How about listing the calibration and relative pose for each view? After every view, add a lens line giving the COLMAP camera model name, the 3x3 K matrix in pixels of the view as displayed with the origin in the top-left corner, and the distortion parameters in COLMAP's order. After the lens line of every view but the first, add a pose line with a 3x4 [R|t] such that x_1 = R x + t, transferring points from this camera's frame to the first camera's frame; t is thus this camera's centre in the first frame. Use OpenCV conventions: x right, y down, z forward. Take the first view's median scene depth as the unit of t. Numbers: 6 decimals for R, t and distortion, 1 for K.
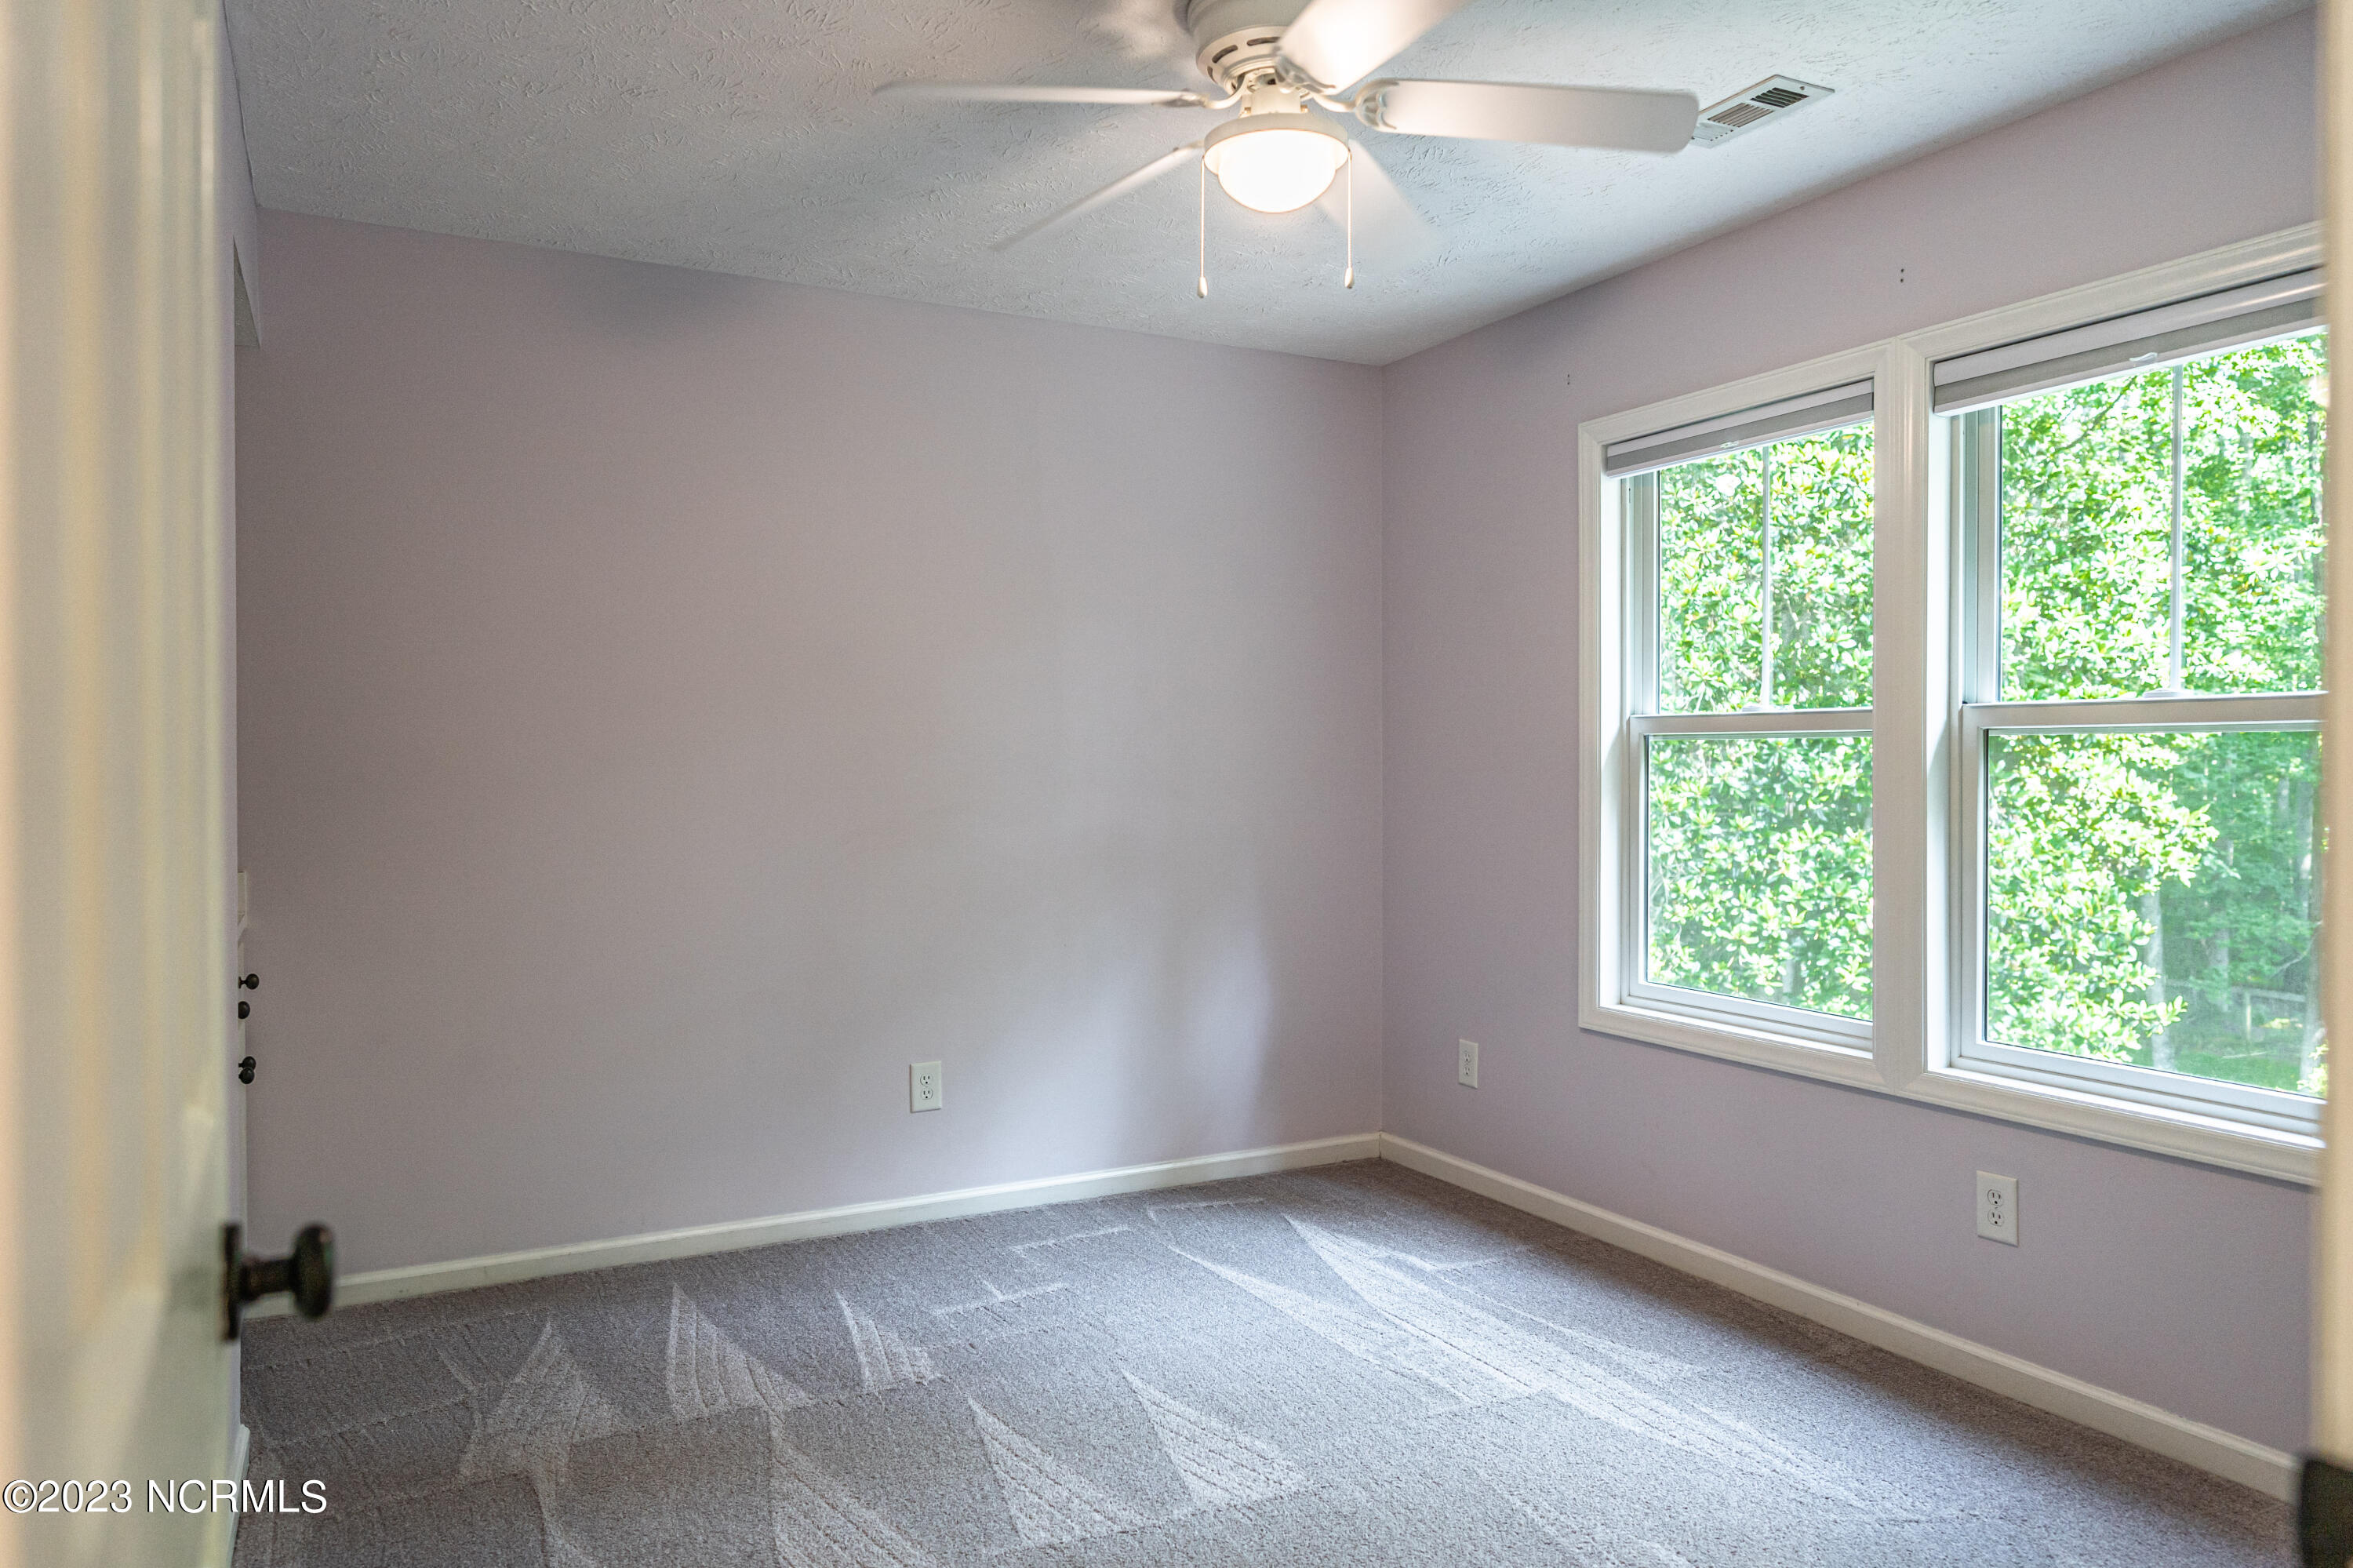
lens RADIAL K [[1581.4, 0, 1181.2], [0, 1581.4, 793.0], [0, 0, 1]] dist [-0.005759, -0.000044]
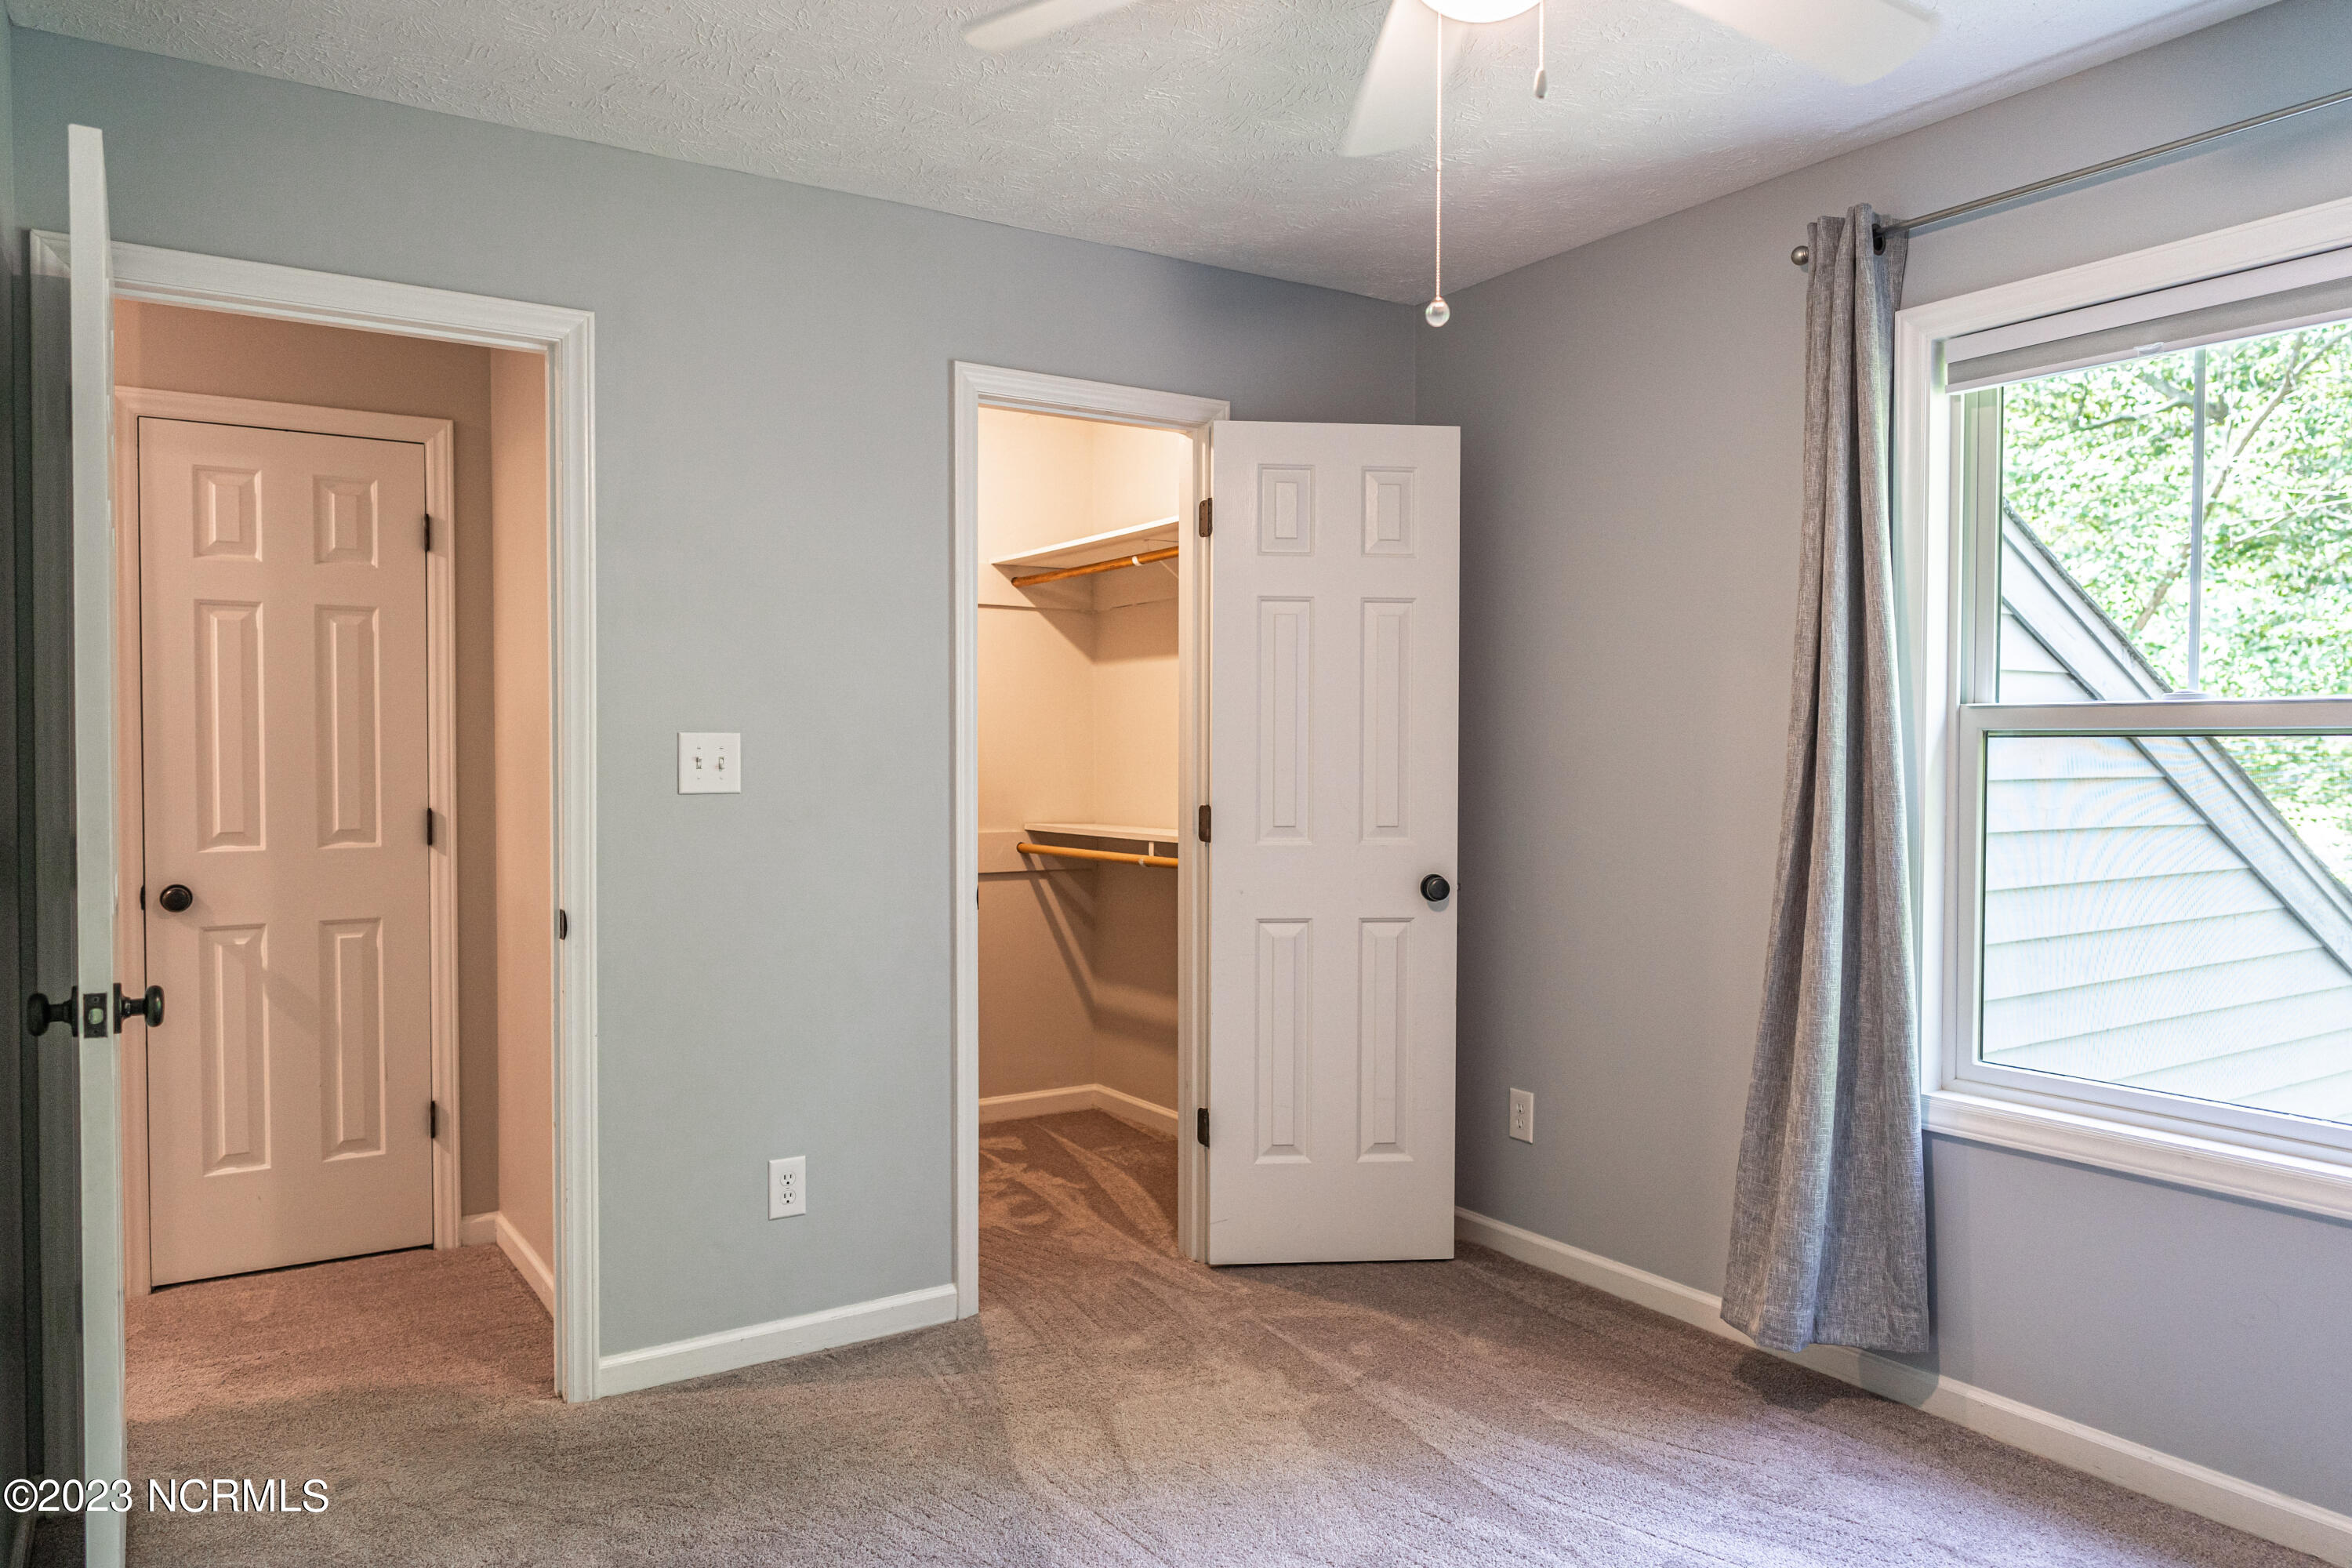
lens RADIAL K [[1580.7, 0, 1188.1], [0, 1580.7, 763.5], [0, 0, 1]] dist [-0.005759, -0.000044]
pose [[0.994177, 0.008186, 0.107444, -0.095437], [-0.006665, 0.999873, -0.014503, -0.004562], [-0.107549, 0.013702, 0.994105, 0.180063]]
